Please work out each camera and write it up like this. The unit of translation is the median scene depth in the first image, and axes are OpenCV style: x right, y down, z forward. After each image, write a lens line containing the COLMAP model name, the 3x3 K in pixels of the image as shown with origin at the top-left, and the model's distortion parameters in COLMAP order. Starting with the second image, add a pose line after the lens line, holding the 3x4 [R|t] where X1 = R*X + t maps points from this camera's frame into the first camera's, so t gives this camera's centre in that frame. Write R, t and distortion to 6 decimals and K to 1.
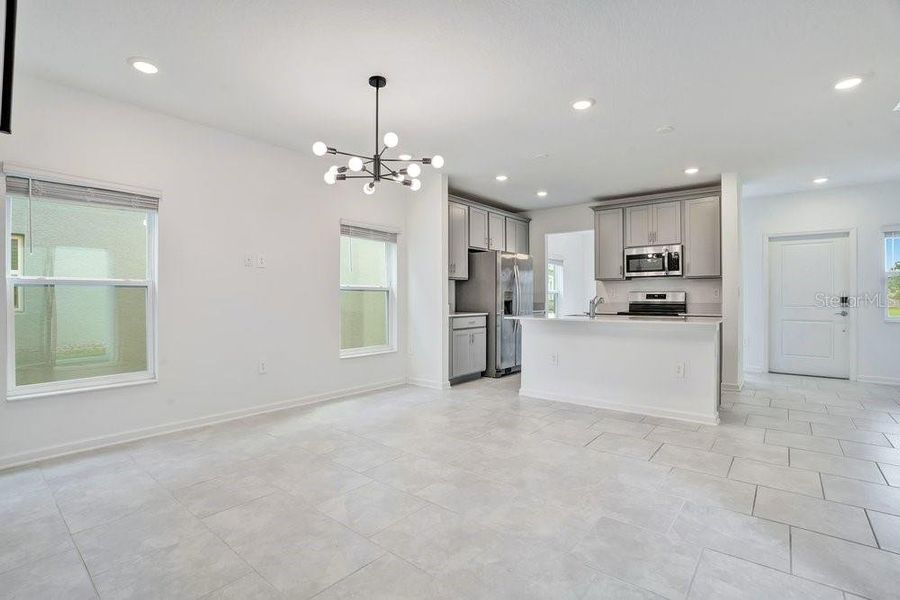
lens RADIAL K [[419.9, 0, 446.8], [0, 419.9, 303.9], [0, 0, 1]] dist [-0.069047, 0.027601]
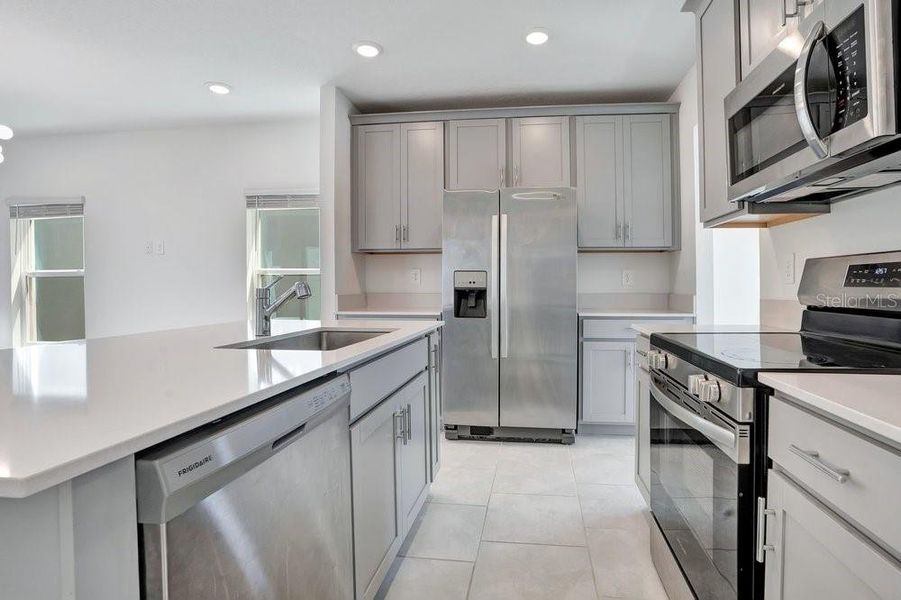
lens RADIAL K [[441.7, 0, 485.5], [0, 441.7, 295.4], [0, 0, 1]] dist [-0.038462, 0.001138]
pose [[0.552954, 0.021149, -0.832944, 0.604416], [-0.010318, 0.999775, 0.018536, -0.009737], [0.833148, -0.001655, 0.553047, 0.745718]]
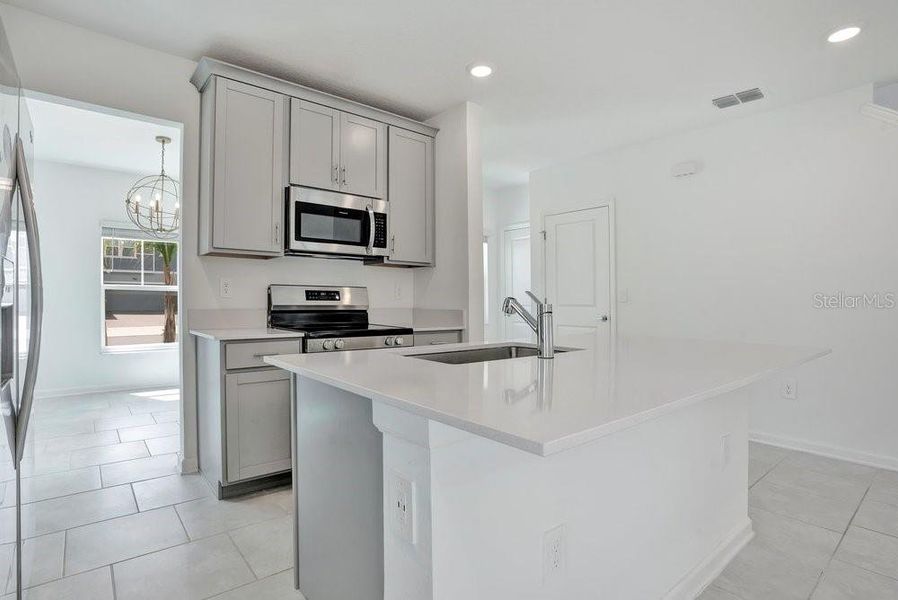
lens RADIAL K [[440.6, 0, 441.3], [0, 440.6, 303.5], [0, 0, 1]] dist [-0.073732, 0.033361]
pose [[0.195158, -0.004355, 0.980762, 0.008184], [0.005901, 0.999977, 0.003266, -0.009367], [-0.980754, 0.005150, 0.195179, 0.790366]]
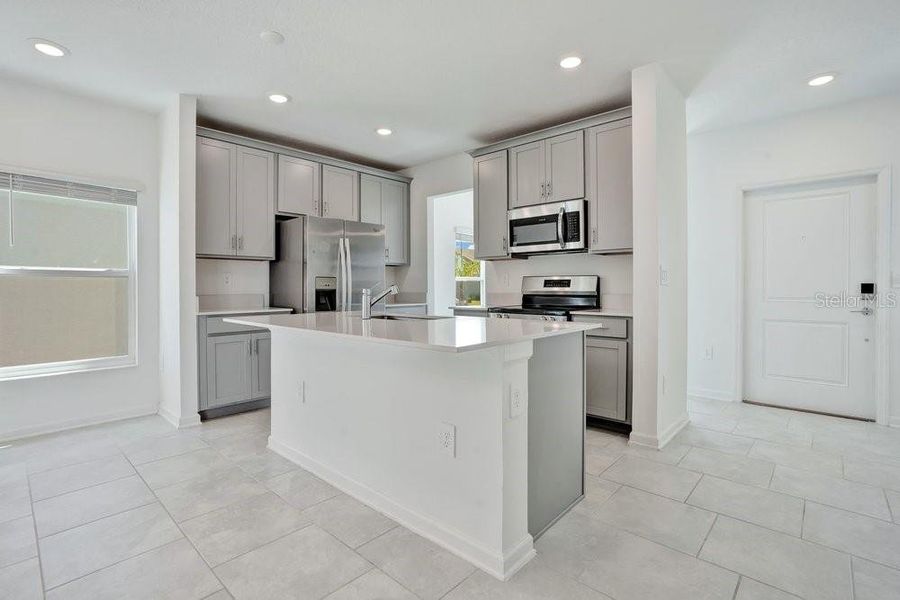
lens RADIAL K [[423.5, 0, 442.4], [0, 423.5, 296.3], [0, 0, 1]] dist [-0.055277, 0.027159]
pose [[0.998405, -0.000306, -0.056465, 0.380759], [0.000715, 0.999974, 0.007216, -0.002681], [0.056462, -0.007245, 0.998378, 0.343230]]
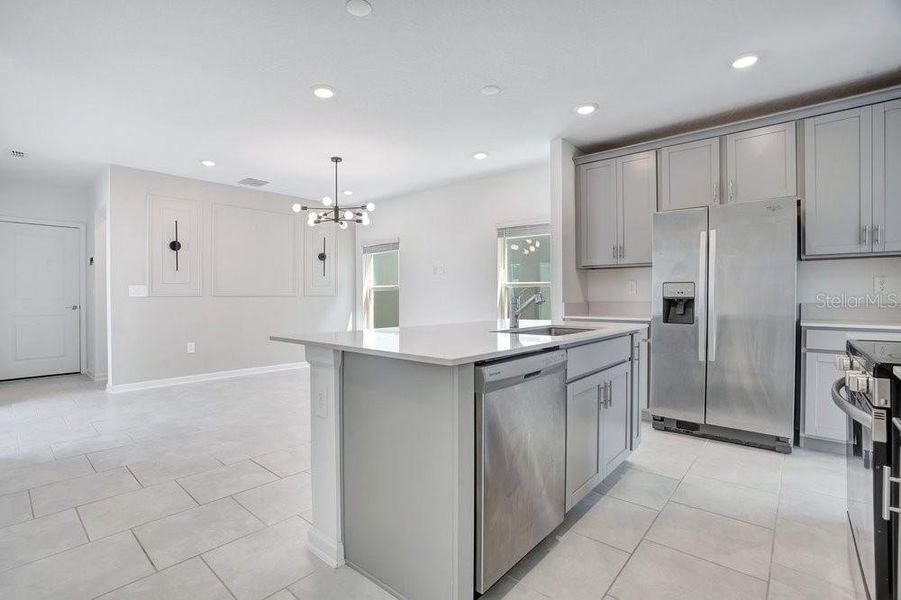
lens RADIAL K [[420.4, 0, 447.3], [0, 420.4, 303.9], [0, 0, 1]] dist [-0.069047, 0.027601]
pose [[-0.017930, 0.021272, -0.999613, 0.713536], [-0.008409, 0.999735, 0.021426, -0.009120], [0.999804, 0.008789, -0.017747, 0.721808]]
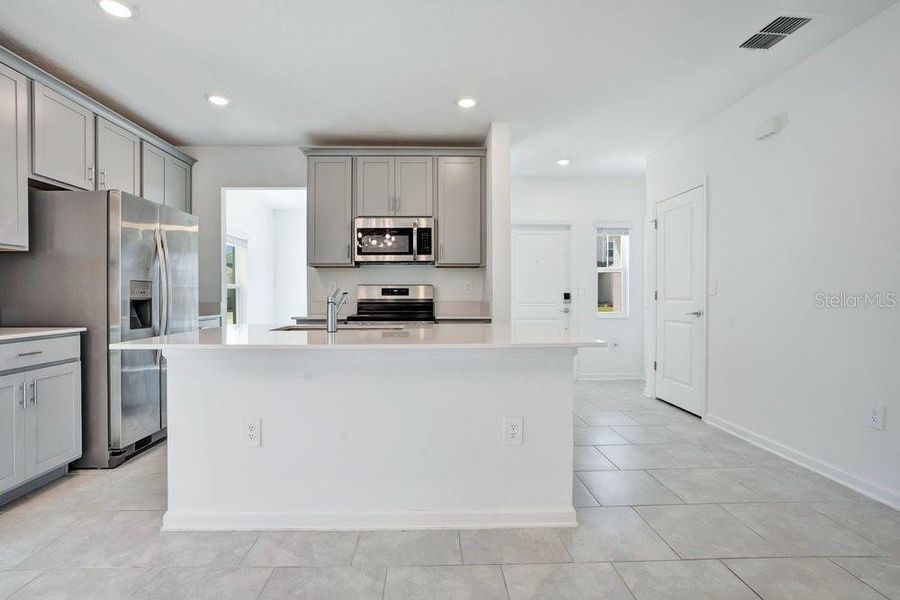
lens RADIAL K [[431.8, 0, 446.5], [0, 431.8, 296.7], [0, 0, 1]] dist [-0.072378, 0.029649]
pose [[0.745834, -0.002877, 0.666126, 0.091427], [0.010038, 0.999926, -0.006920, -0.004220], [-0.666057, 0.011847, 0.745807, 0.422582]]
